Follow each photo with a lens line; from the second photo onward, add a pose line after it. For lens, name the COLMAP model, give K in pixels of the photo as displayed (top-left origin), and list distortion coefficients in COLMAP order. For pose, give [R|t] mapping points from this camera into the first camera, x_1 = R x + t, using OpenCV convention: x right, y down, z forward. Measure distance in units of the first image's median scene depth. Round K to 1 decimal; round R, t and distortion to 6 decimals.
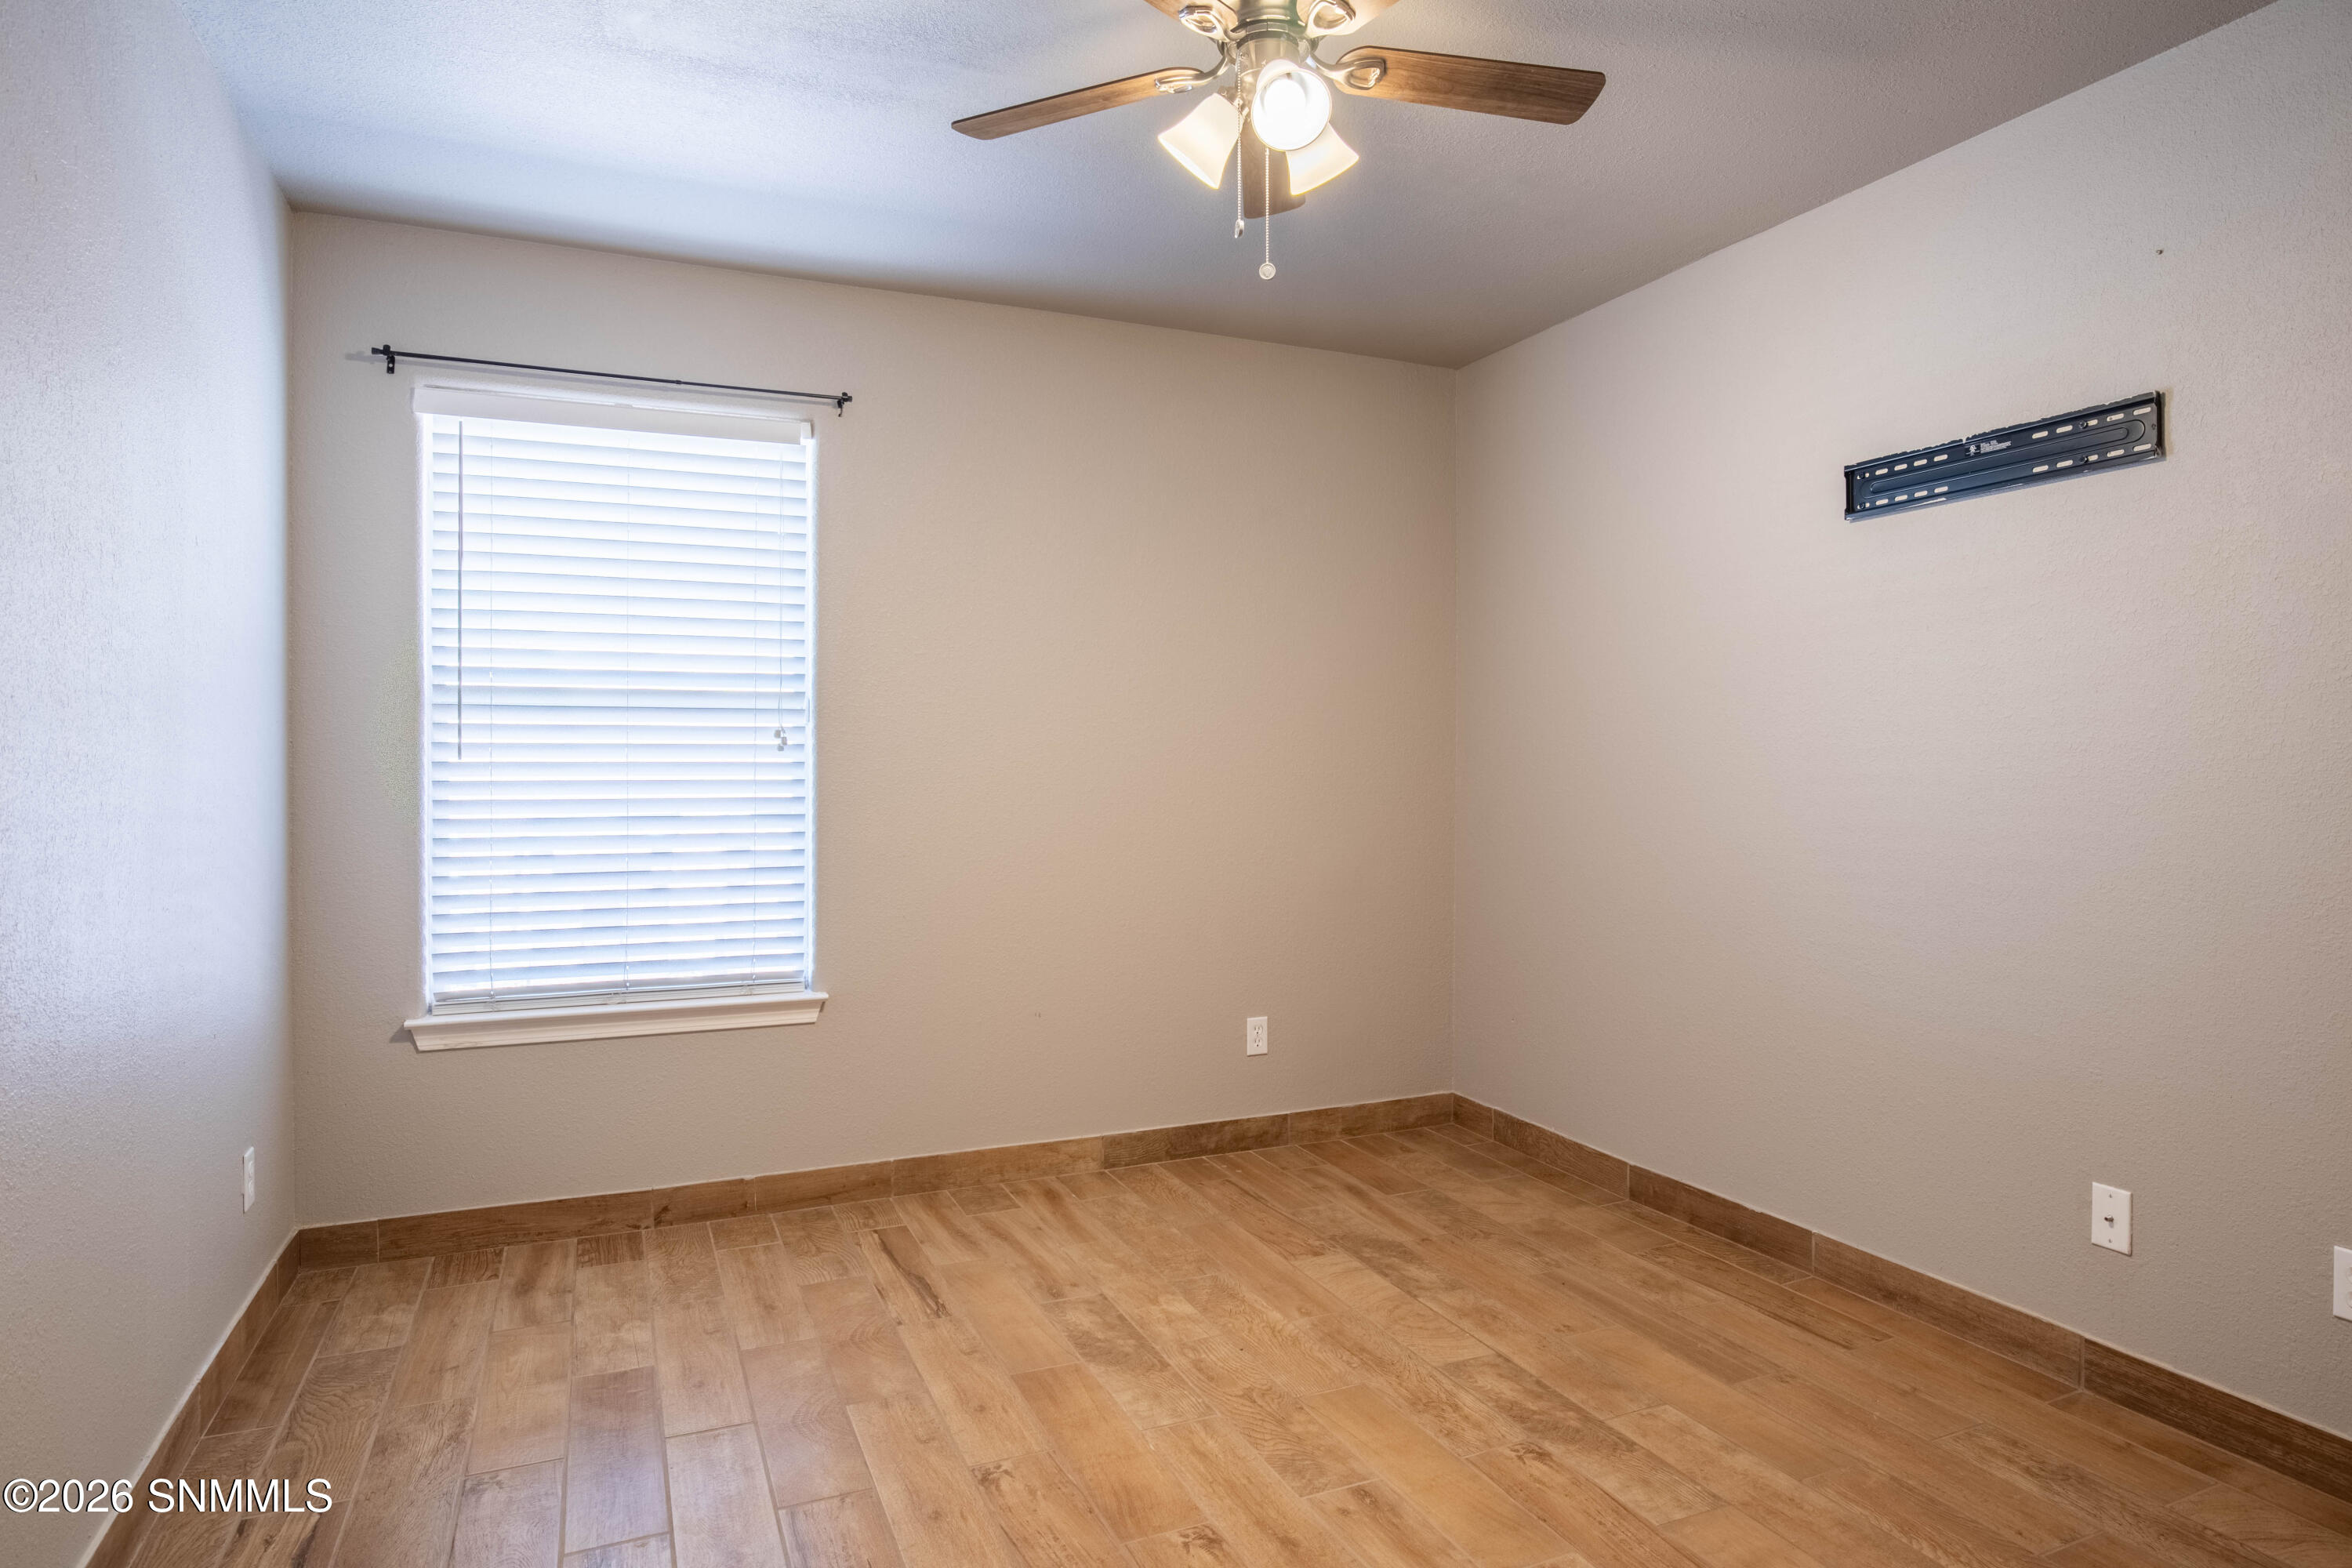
lens RADIAL K [[1335.5, 0, 1185.2], [0, 1335.5, 767.1], [0, 0, 1]] dist [-0.038512, 0.012466]
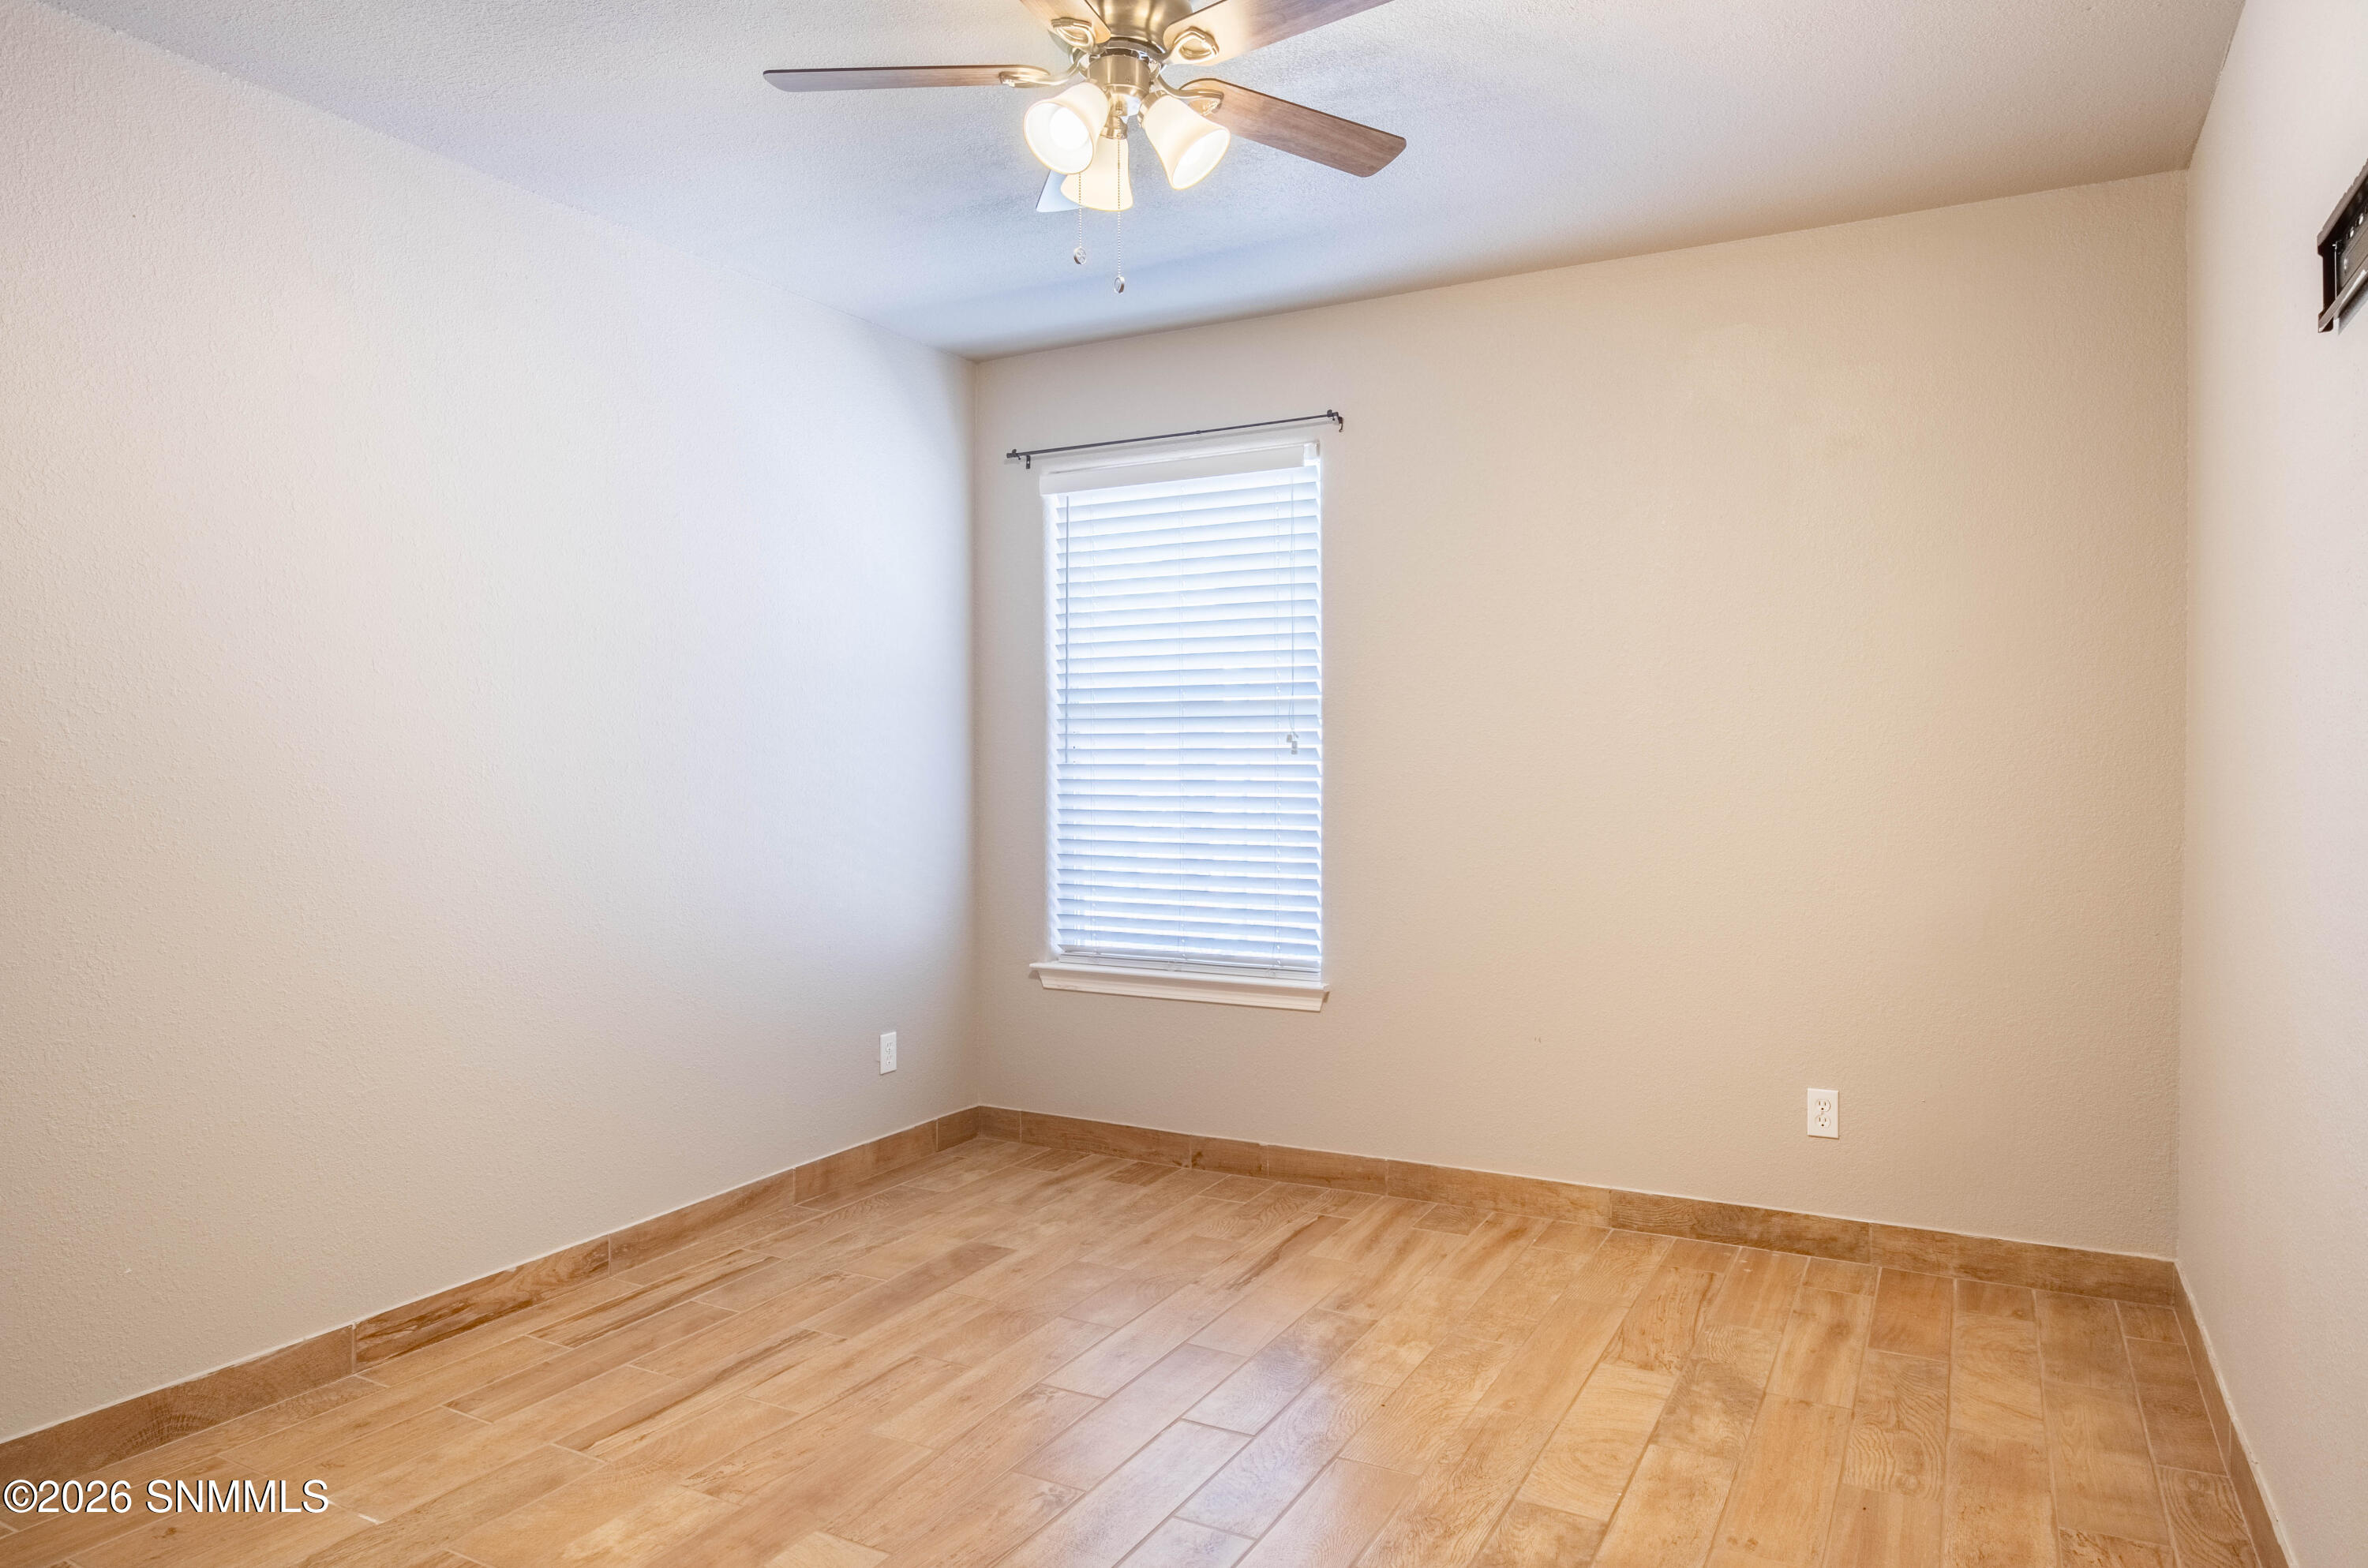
lens RADIAL K [[1441.8, 0, 1160.8], [0, 1441.8, 778.5], [0, 0, 1]] dist [-0.032991, 0.013085]
pose [[0.608841, 0.008857, -0.793243, 0.584976], [0.000847, 0.999930, 0.011814, -0.007006], [0.793292, -0.007865, 0.608791, 0.218483]]
